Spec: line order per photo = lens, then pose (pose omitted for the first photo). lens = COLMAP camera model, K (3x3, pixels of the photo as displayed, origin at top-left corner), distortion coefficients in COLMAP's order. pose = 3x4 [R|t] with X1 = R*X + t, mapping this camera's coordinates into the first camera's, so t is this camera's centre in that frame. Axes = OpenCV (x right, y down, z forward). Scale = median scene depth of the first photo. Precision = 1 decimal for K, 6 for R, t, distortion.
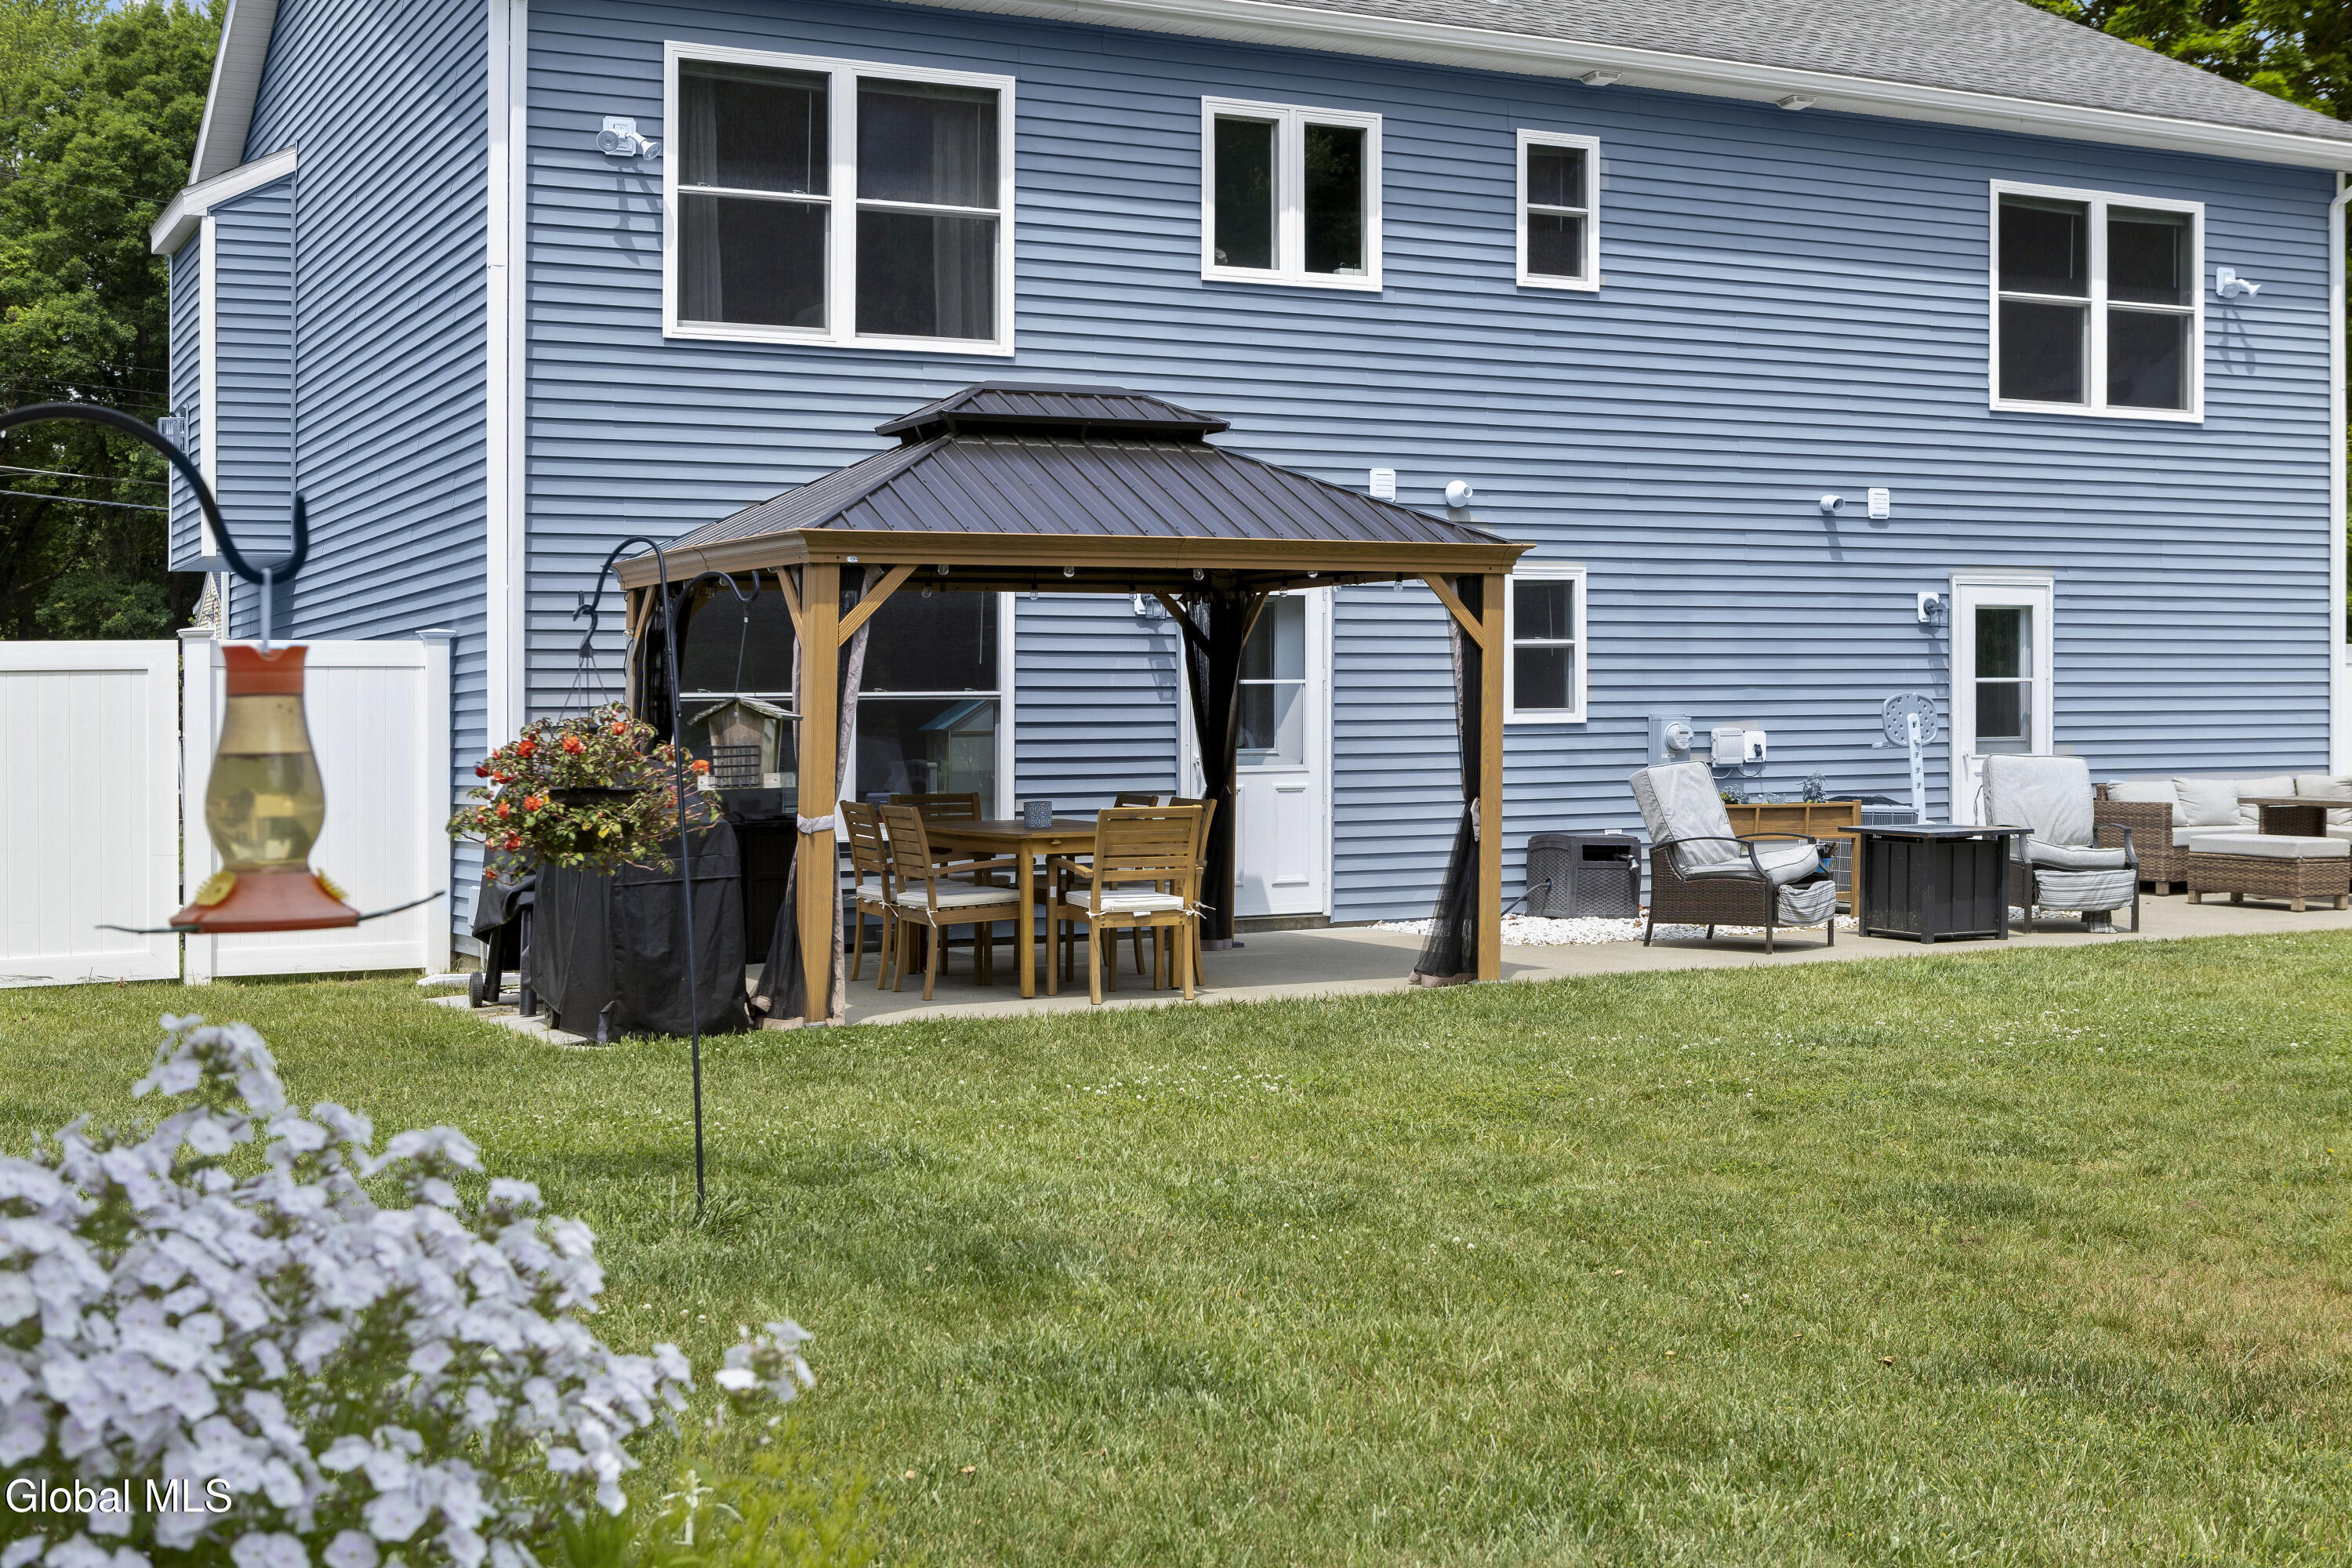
lens RADIAL K [[2833.8, 0, 1156.8], [0, 2833.8, 749.3], [0, 0, 1]] dist [-0.058401, 0.000000]
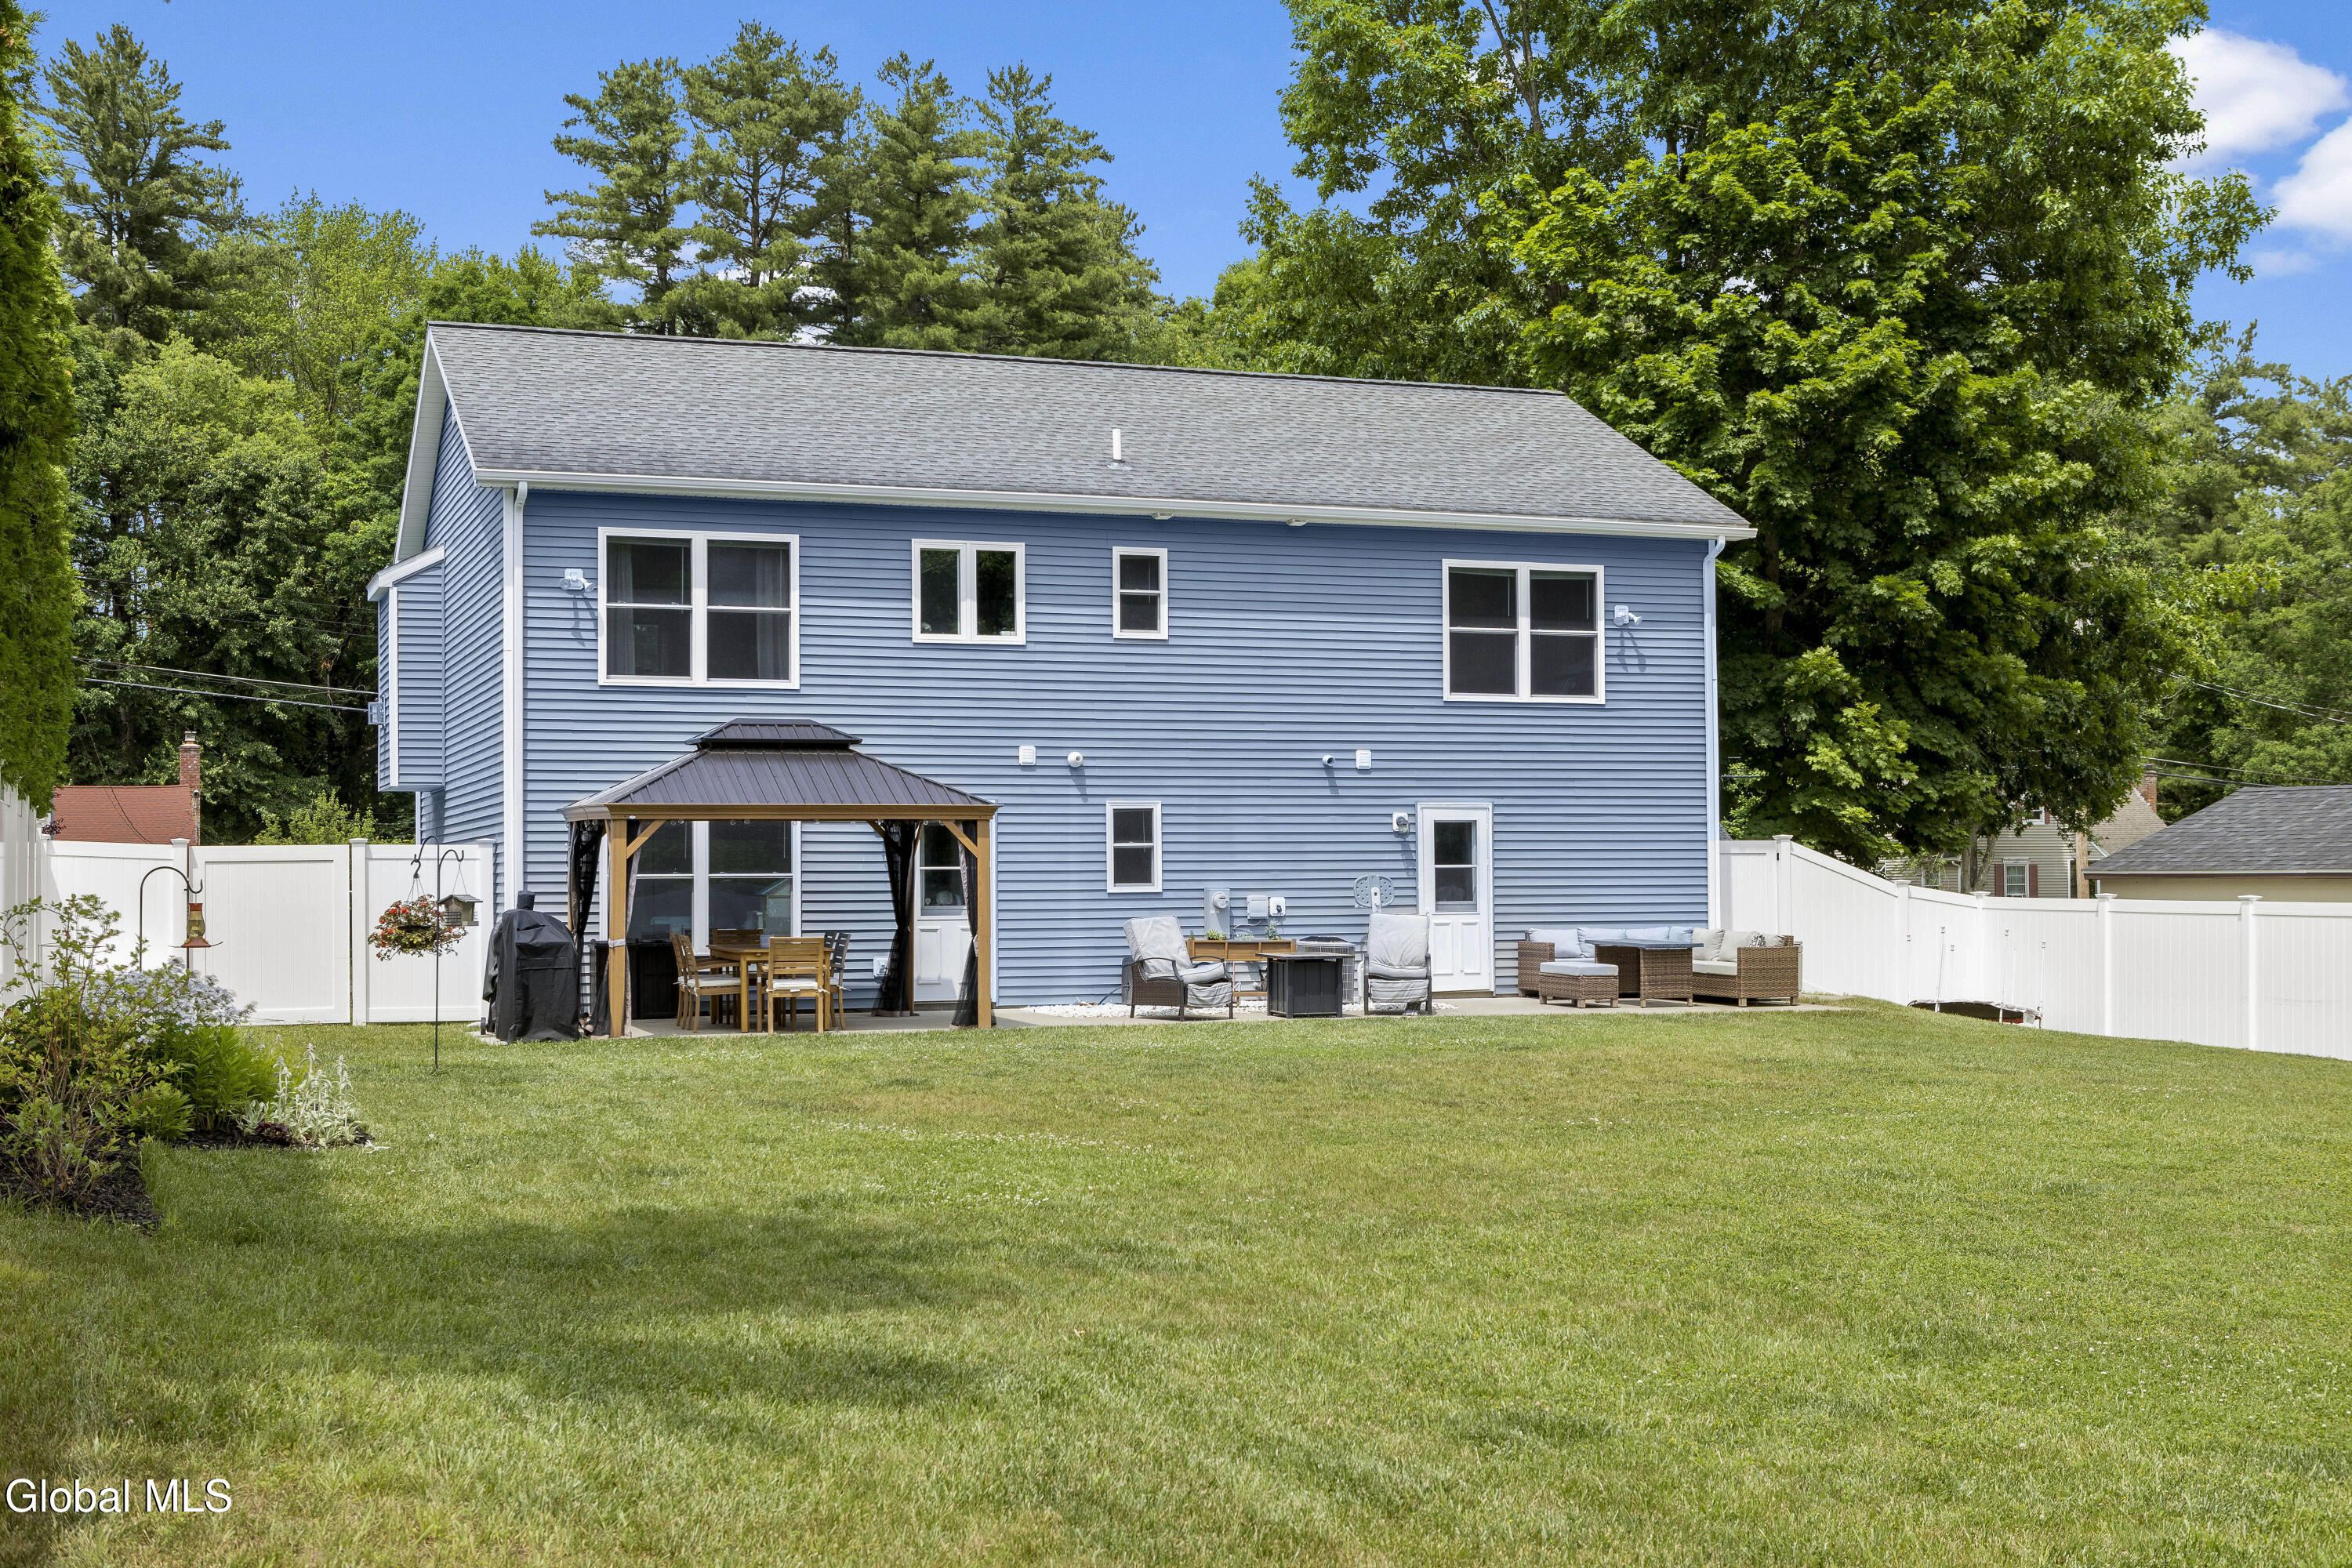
lens RADIAL K [[2833.8, 0, 1177.8], [0, 2833.8, 909.9], [0, 0, 1]] dist [-0.058401, 0.000000]
pose [[0.993176, 0.009072, -0.116271, 0.368050], [-0.008127, 0.999930, 0.008601, -0.013599], [0.116341, -0.007597, 0.993180, -0.706930]]
